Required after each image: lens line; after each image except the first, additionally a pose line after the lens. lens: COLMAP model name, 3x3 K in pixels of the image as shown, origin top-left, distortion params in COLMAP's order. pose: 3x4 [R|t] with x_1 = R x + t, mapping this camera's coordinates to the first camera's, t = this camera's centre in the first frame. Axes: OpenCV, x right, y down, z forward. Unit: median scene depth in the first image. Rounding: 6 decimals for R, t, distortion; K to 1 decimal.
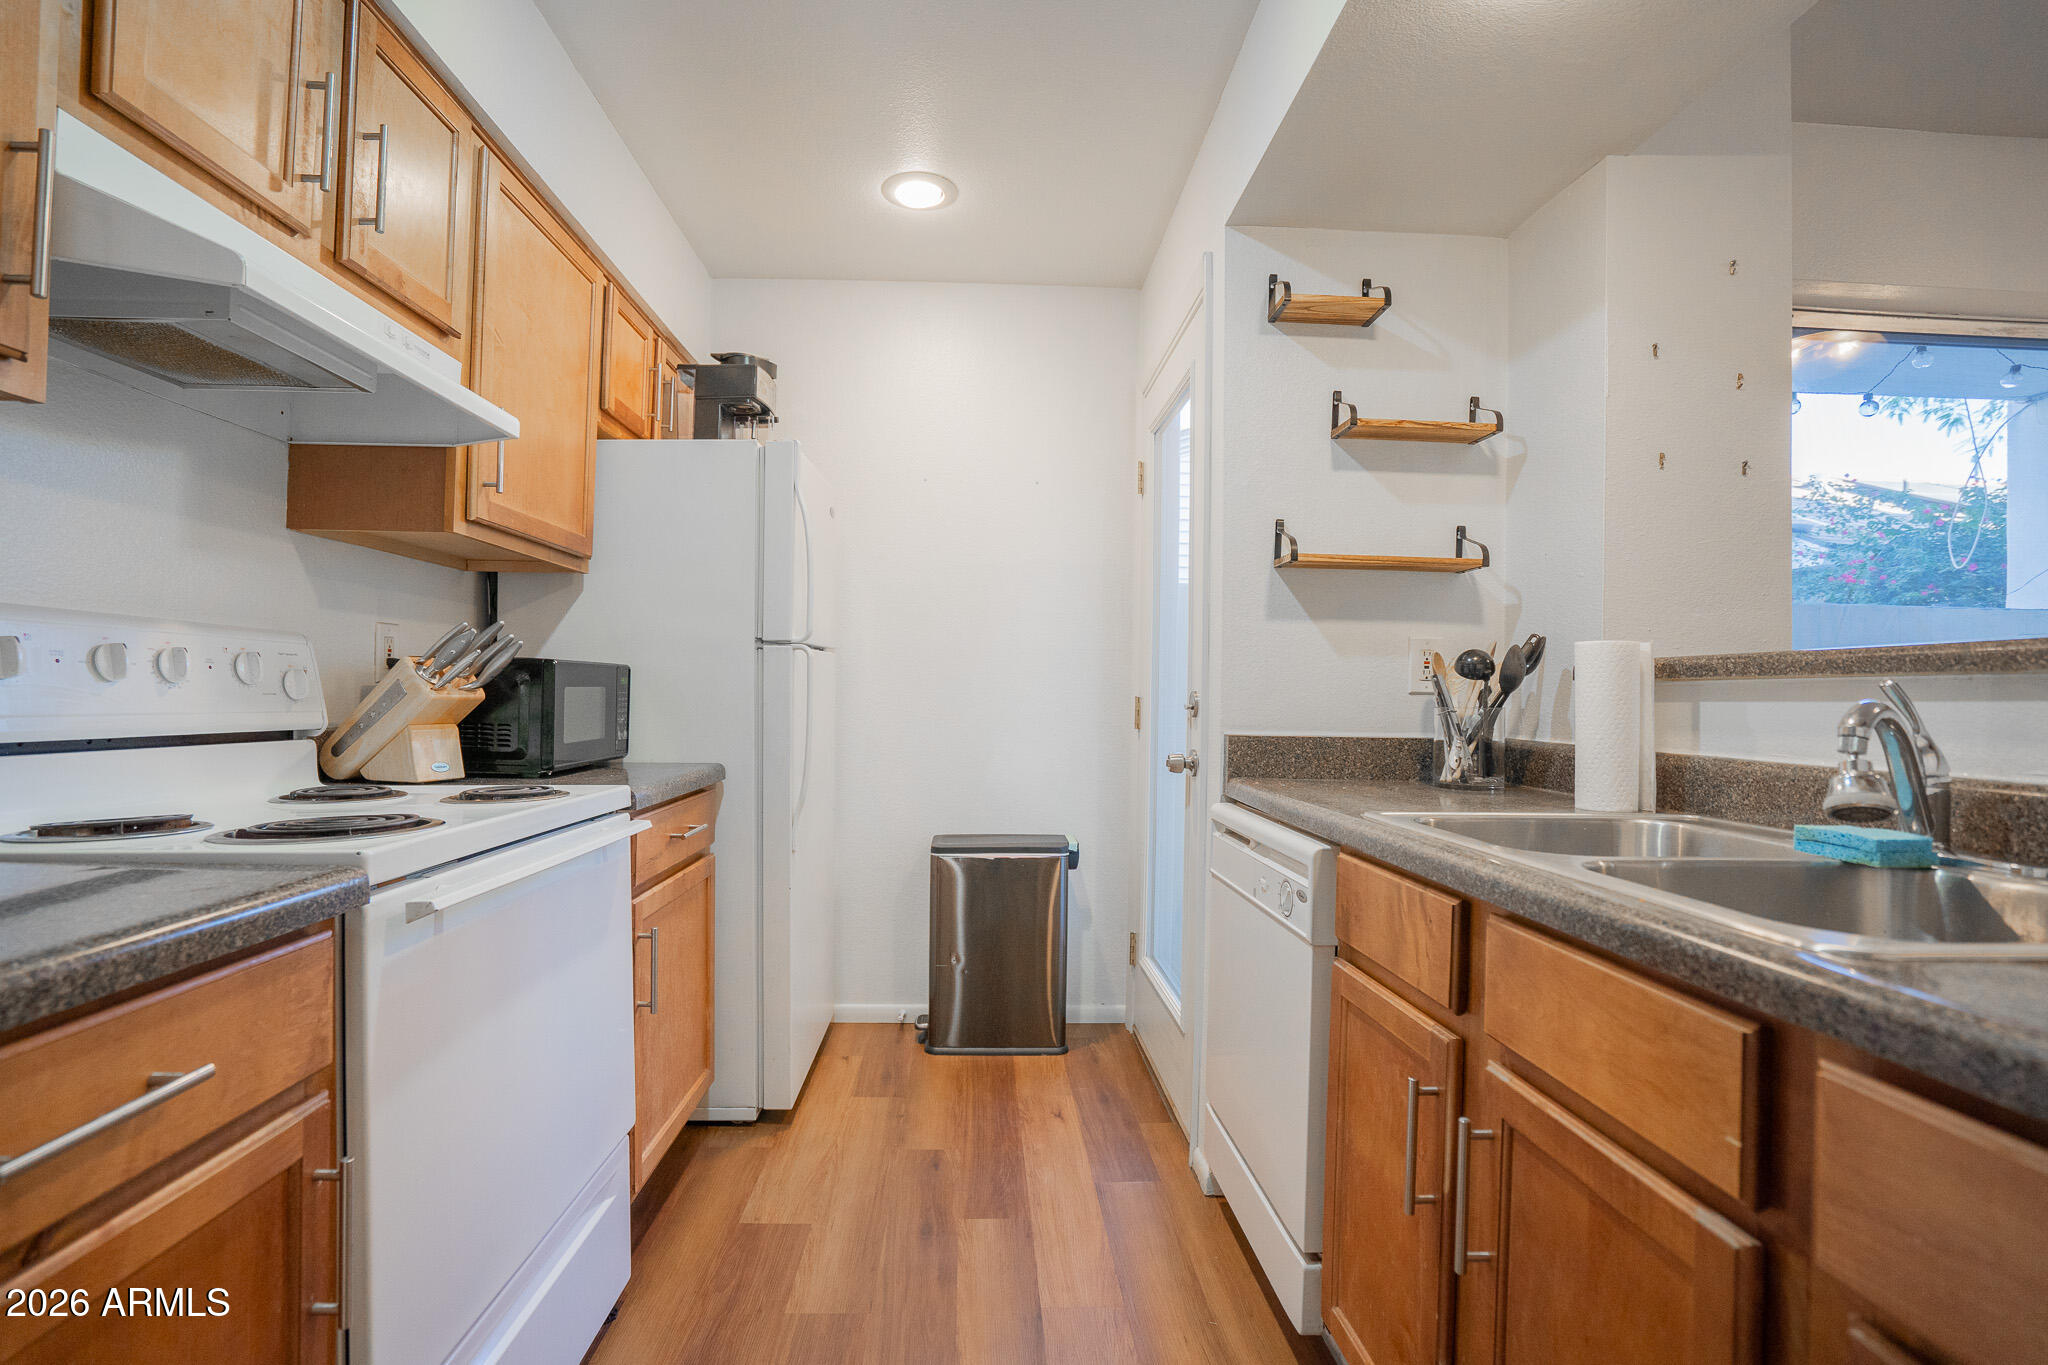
lens RADIAL K [[941.0, 0, 1008.8], [0, 941.0, 678.8], [0, 0, 1]] dist [-0.057360, 0.021062]
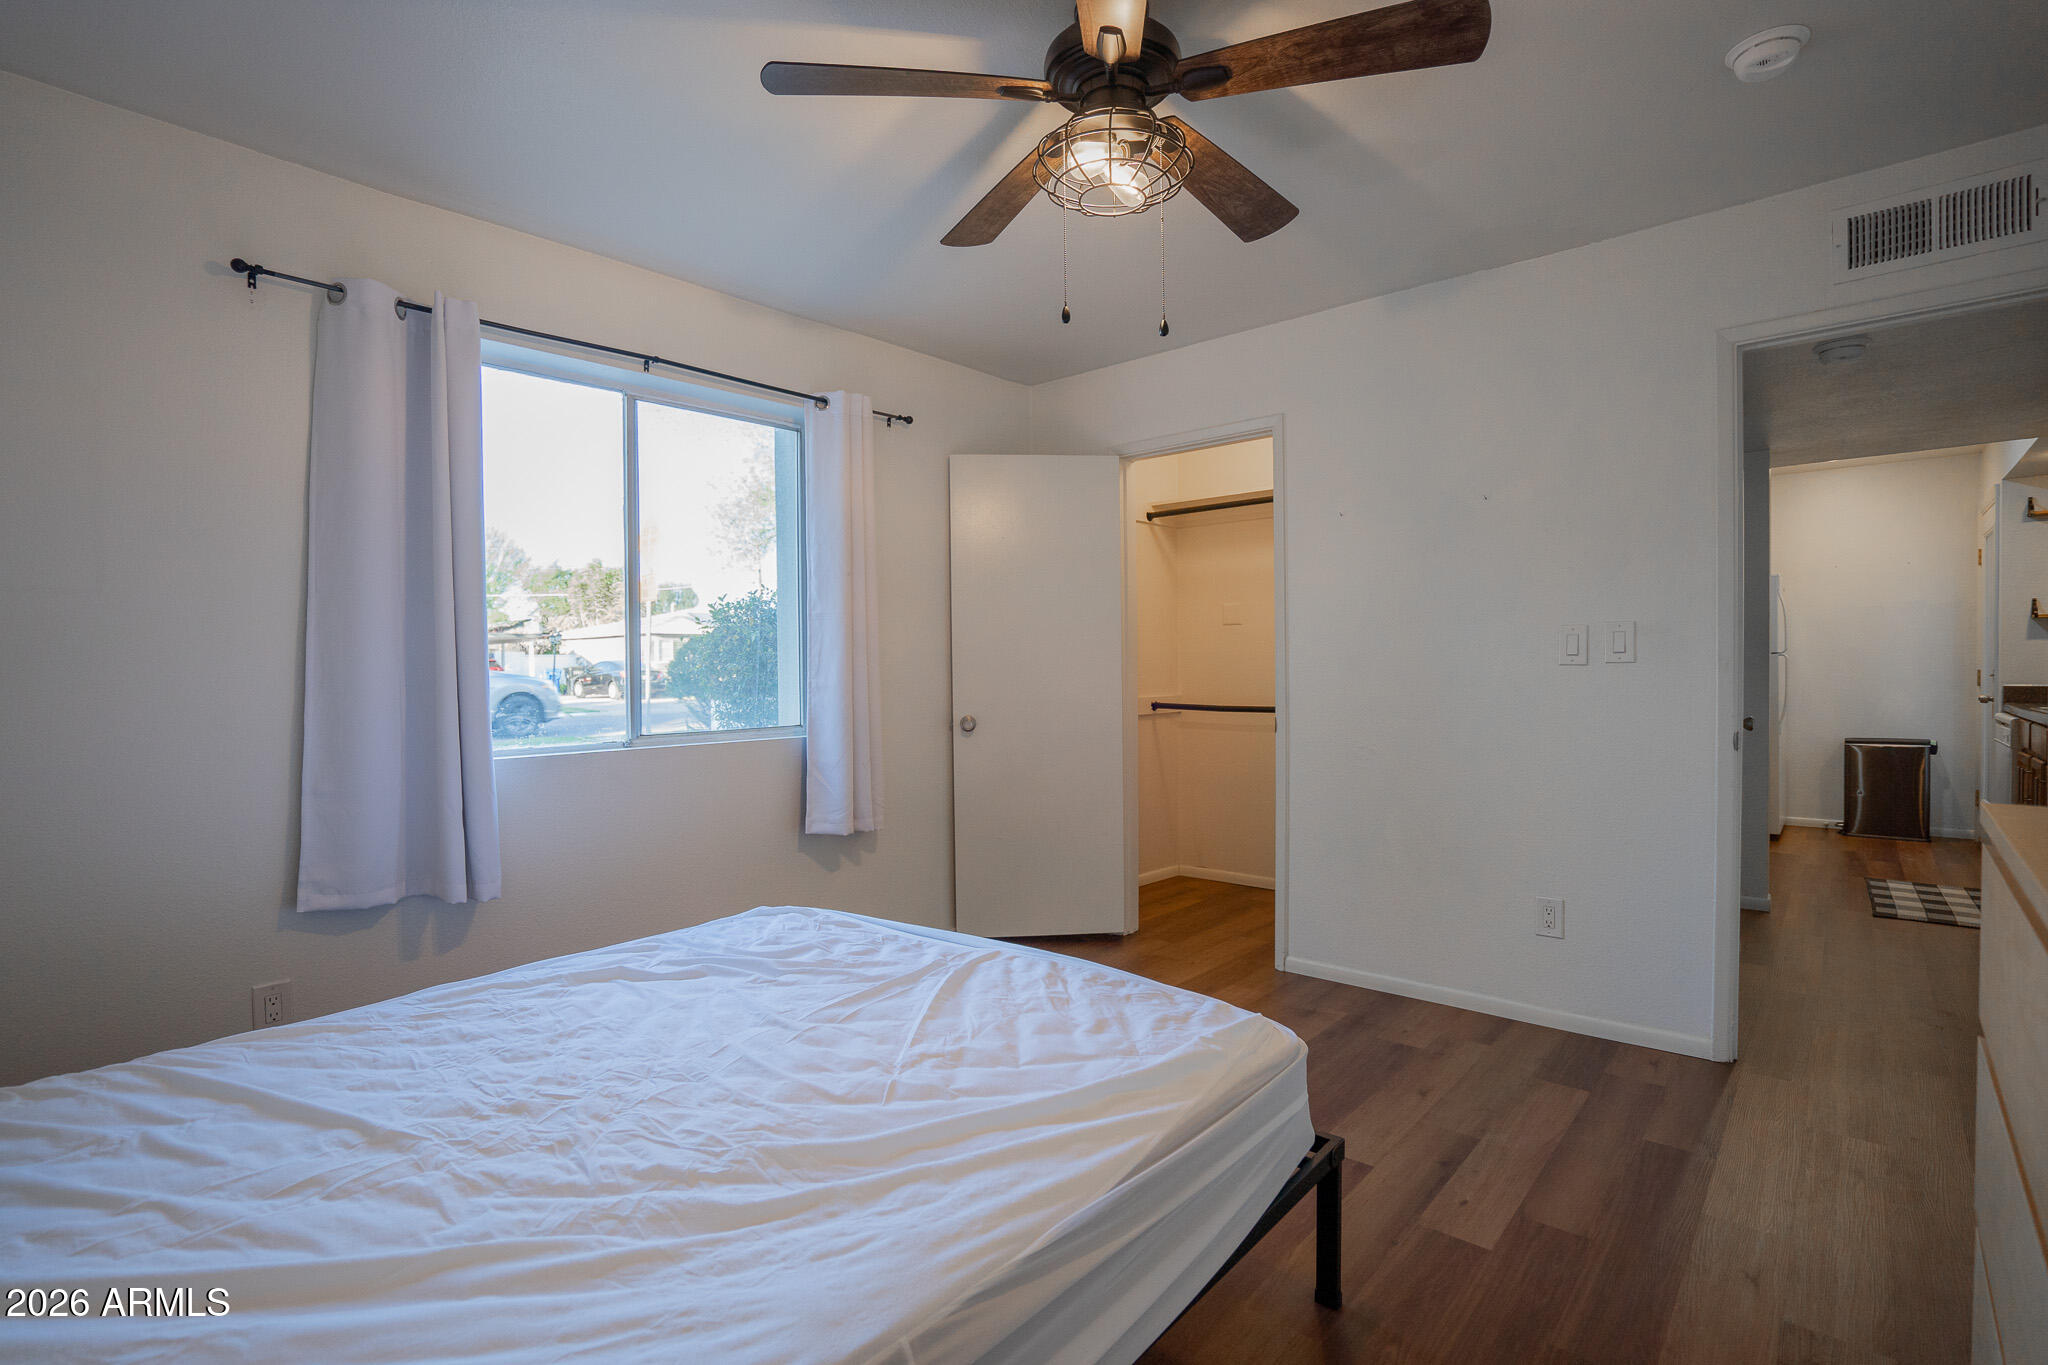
lens RADIAL K [[943.3, 0, 1028.6], [0, 943.3, 685.8], [0, 0, 1]] dist [-0.055641, 0.020293]
pose [[0.715352, -0.012363, -0.698654, 0.072739], [0.035745, 0.999182, 0.018919, -0.095053], [0.697849, -0.038507, 0.715209, -2.994687]]
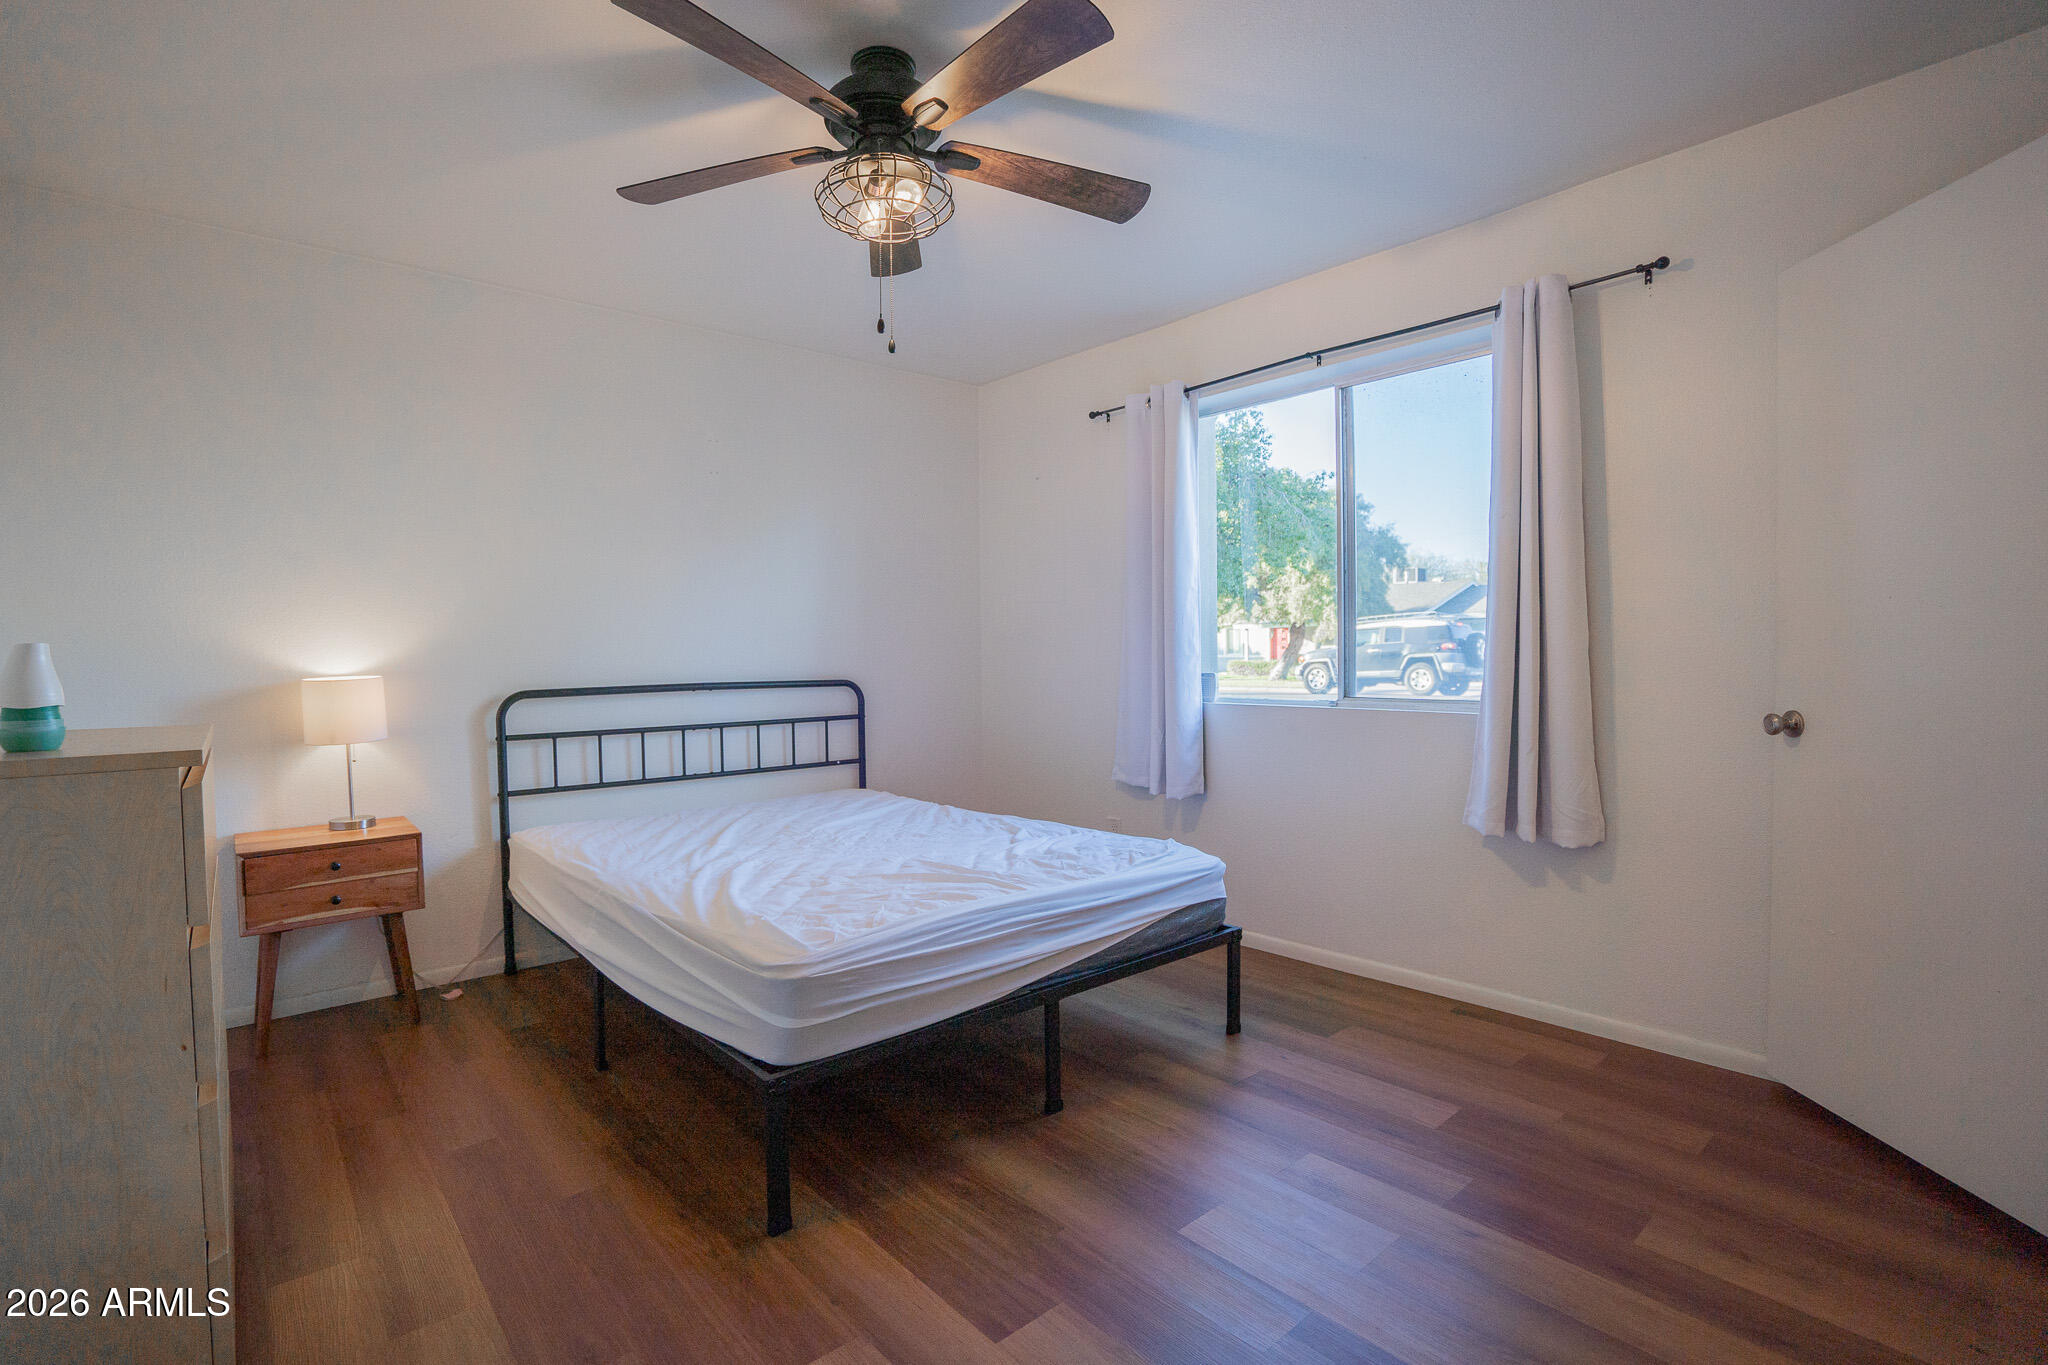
lens RADIAL K [[952.5, 0, 1024.8], [0, 952.5, 689.0], [0, 0, 1]] dist [-0.028533, 0.009577]
pose [[-0.772999, 0.017099, -0.634177, 0.062033], [0.010329, 0.999843, 0.014369, 0.170188], [0.634323, 0.004557, -0.773054, 6.915332]]
